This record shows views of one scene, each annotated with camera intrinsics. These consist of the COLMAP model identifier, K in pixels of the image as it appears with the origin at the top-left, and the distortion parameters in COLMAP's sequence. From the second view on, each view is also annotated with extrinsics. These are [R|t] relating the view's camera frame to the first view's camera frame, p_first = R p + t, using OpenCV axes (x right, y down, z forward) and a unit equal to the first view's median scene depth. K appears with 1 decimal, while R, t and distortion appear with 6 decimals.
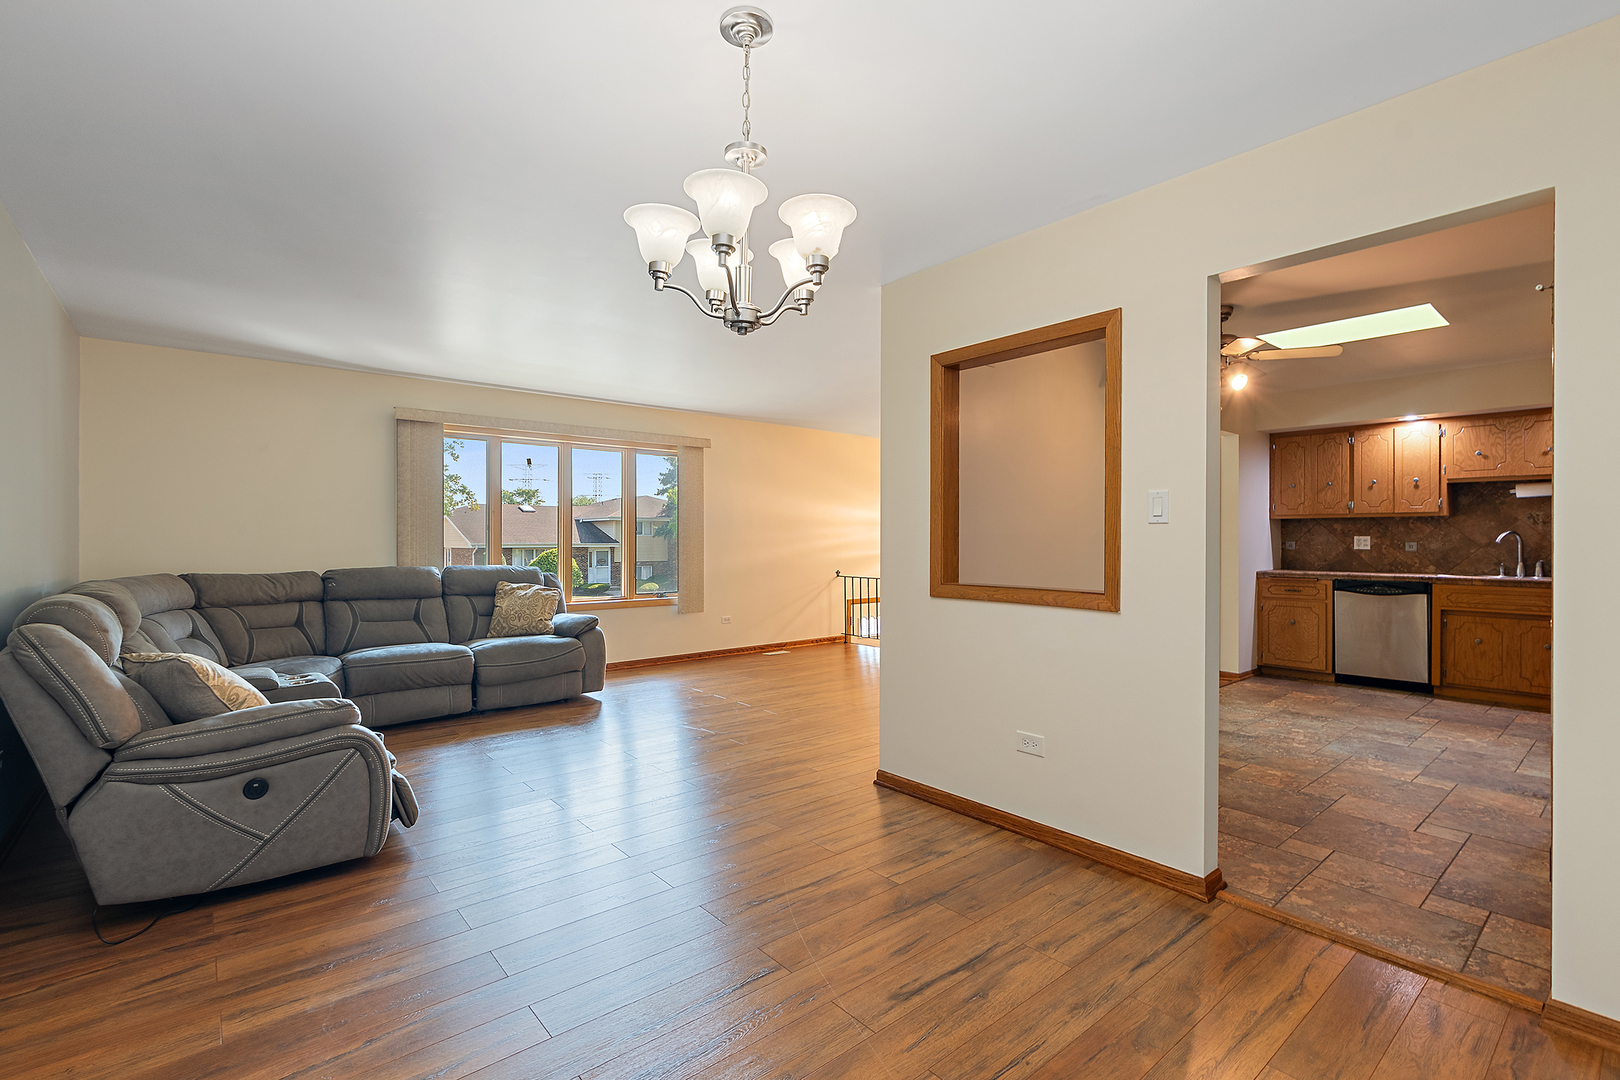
lens RADIAL K [[728.7, 0, 813.0], [0, 728.7, 540.0], [0, 0, 1]] dist [0.004999, -0.002210]
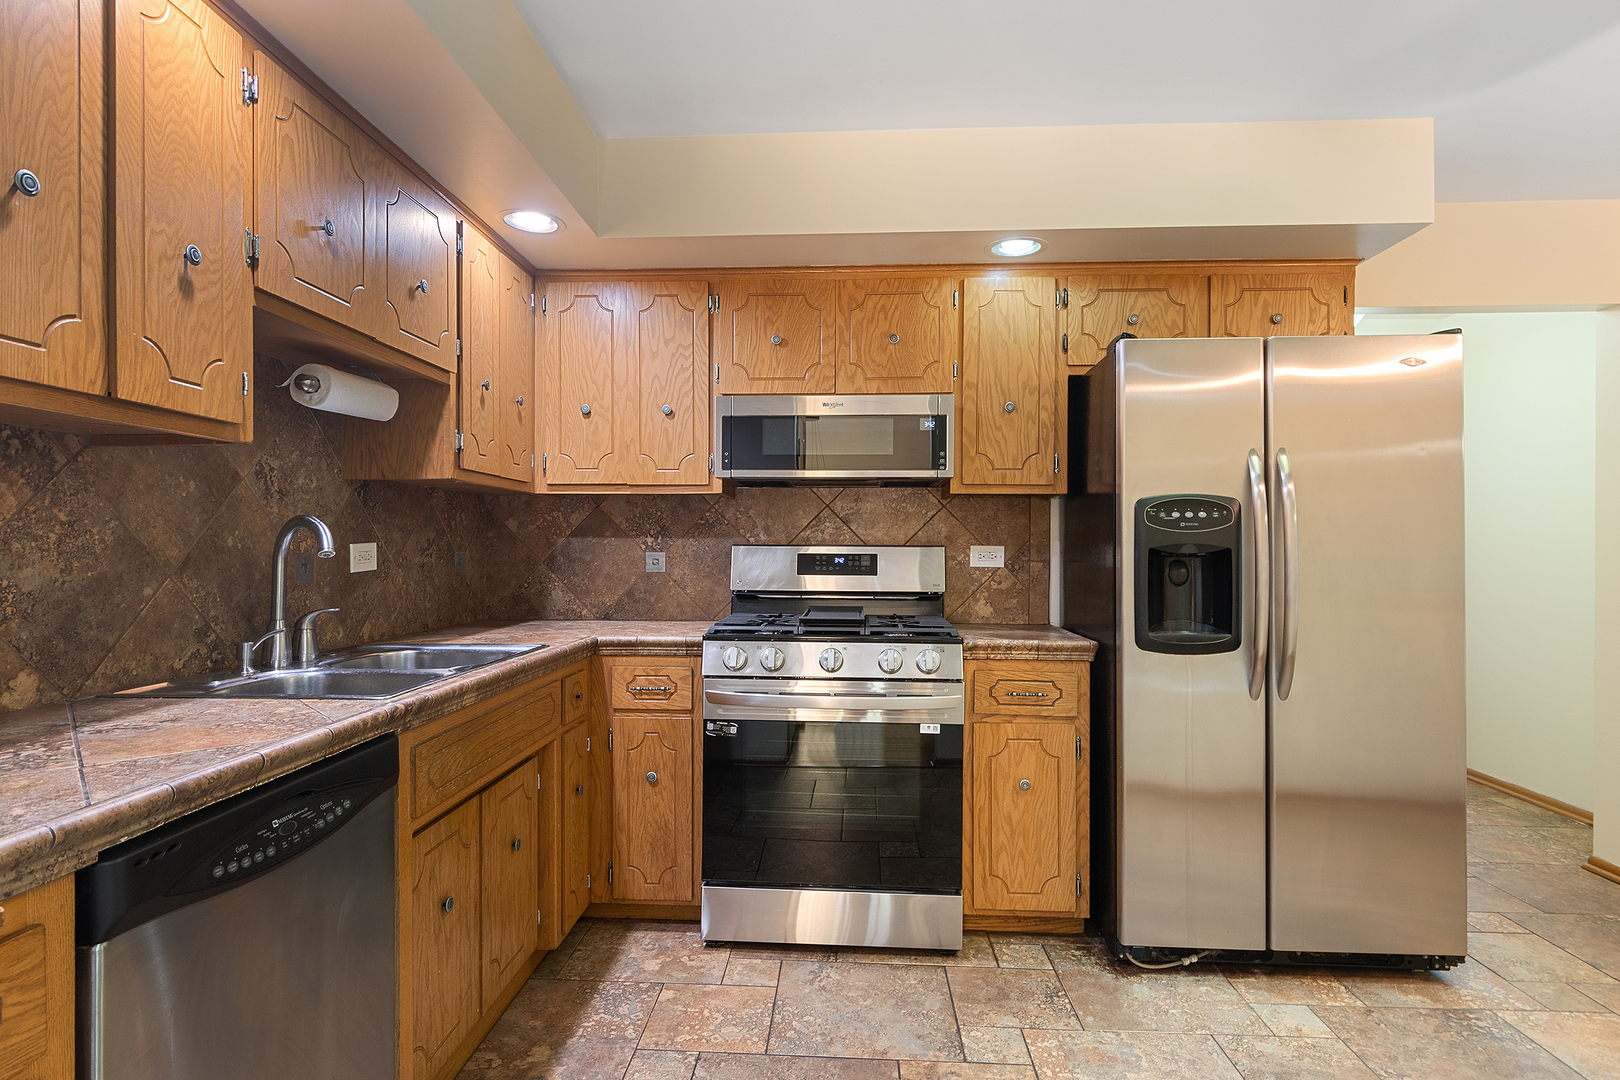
lens RADIAL K [[853.3, 0, 815.9], [0, 853.3, 548.7], [0, 0, 1]] dist [0.003040, -0.003702]
pose [[-0.731415, -0.006630, 0.681900, 0.542383], [-0.003157, 0.999975, 0.006336, -0.002160], [-0.681925, 0.002481, -0.731418, 1.068990]]
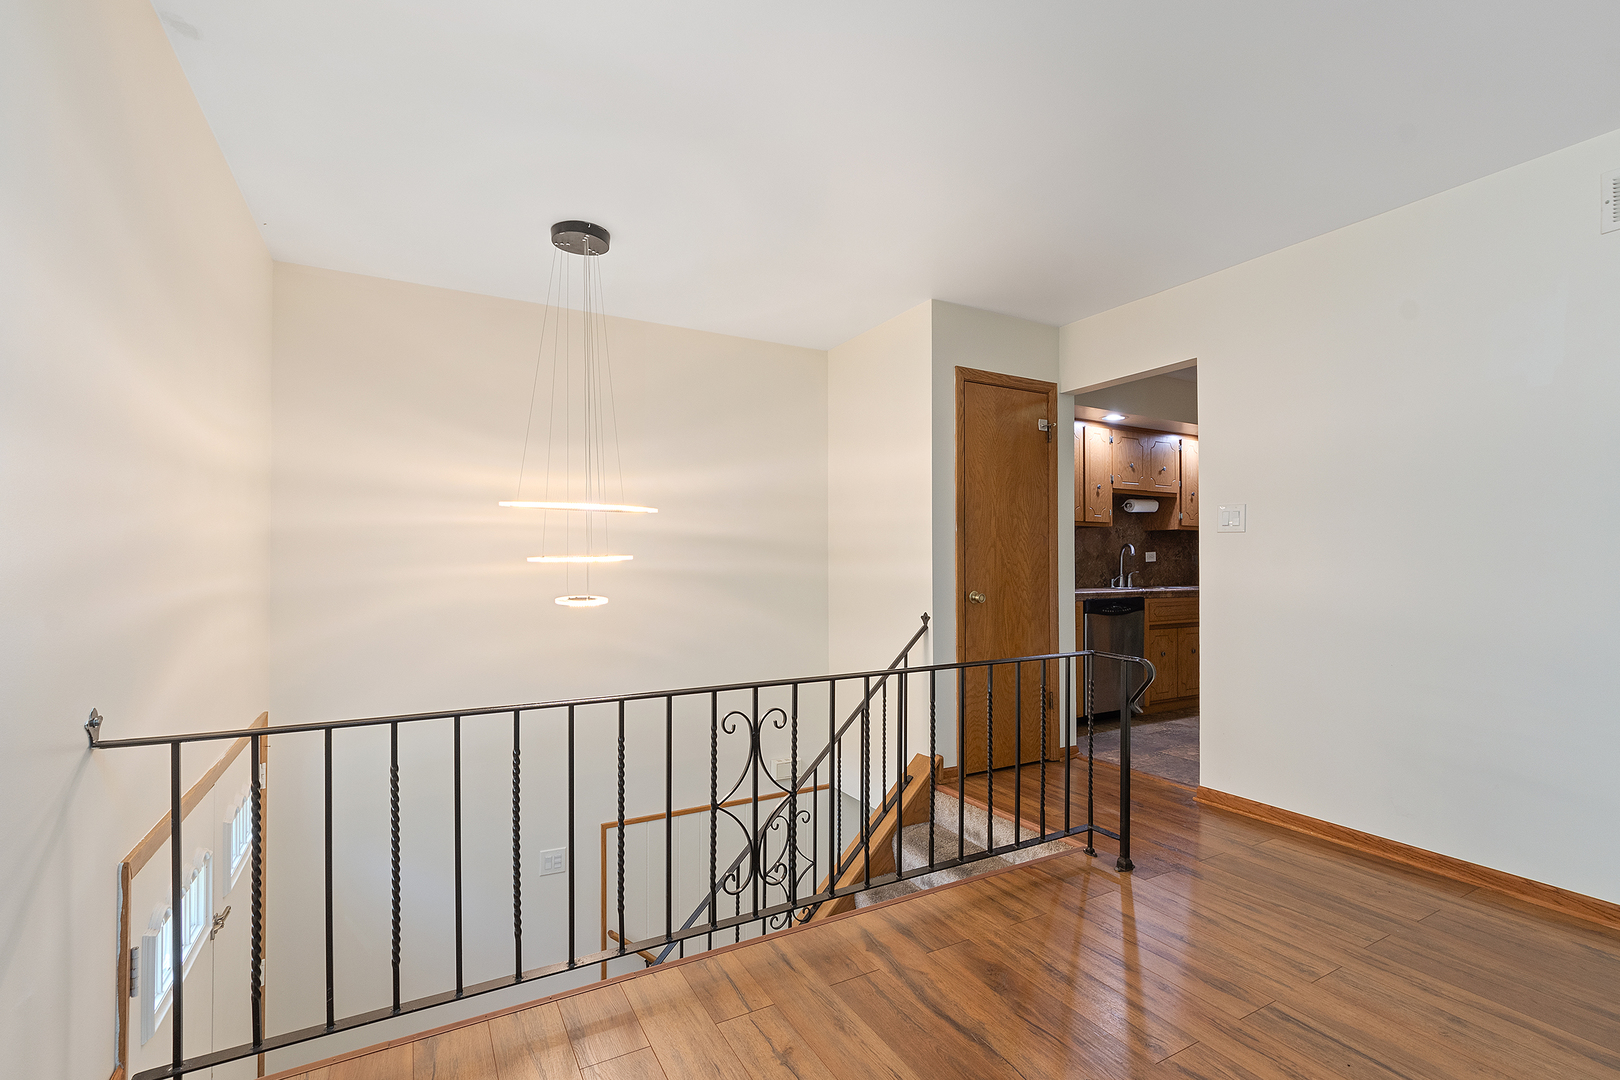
lens RADIAL K [[728.7, 0, 797.4], [0, 728.7, 553.8], [0, 0, 1]] dist [0.004999, -0.002210]
pose [[0.206370, 0.008376, 0.978438, -0.153125], [-0.000744, 0.999964, -0.008404, 0.010415], [-0.978474, 0.001006, 0.206369, 1.197225]]
